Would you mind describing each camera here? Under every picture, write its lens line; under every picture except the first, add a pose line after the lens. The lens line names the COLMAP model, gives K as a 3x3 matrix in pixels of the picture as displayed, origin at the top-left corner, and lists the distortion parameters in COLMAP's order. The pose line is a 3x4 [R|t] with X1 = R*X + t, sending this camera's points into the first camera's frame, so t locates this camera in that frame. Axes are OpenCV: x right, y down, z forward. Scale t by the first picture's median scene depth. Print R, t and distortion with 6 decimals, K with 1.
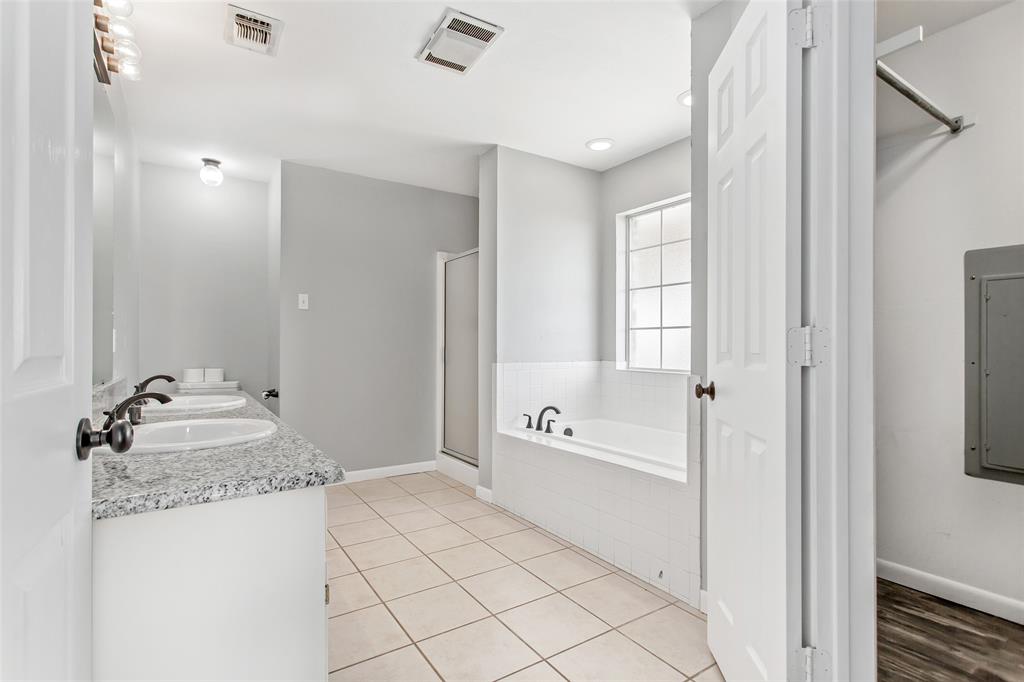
lens RADIAL K [[503.4, 0, 501.2], [0, 503.4, 326.9], [0, 0, 1]] dist [-0.000542, -0.000125]
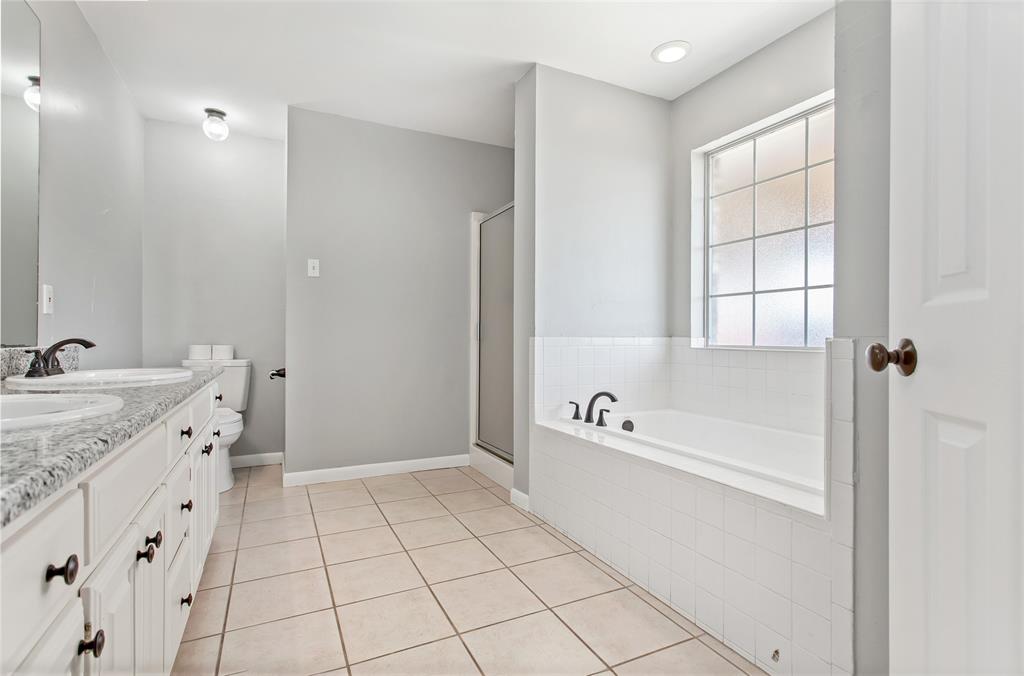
lens RADIAL K [[472.8, 0, 495.1], [0, 472.8, 334.2], [0, 0, 1]] dist [-0.000417, -0.000053]
pose [[0.989272, -0.001672, -0.146076, 0.036133], [0.005132, 0.999715, 0.023313, 0.047527], [0.145995, -0.023813, 0.988999, 0.240550]]
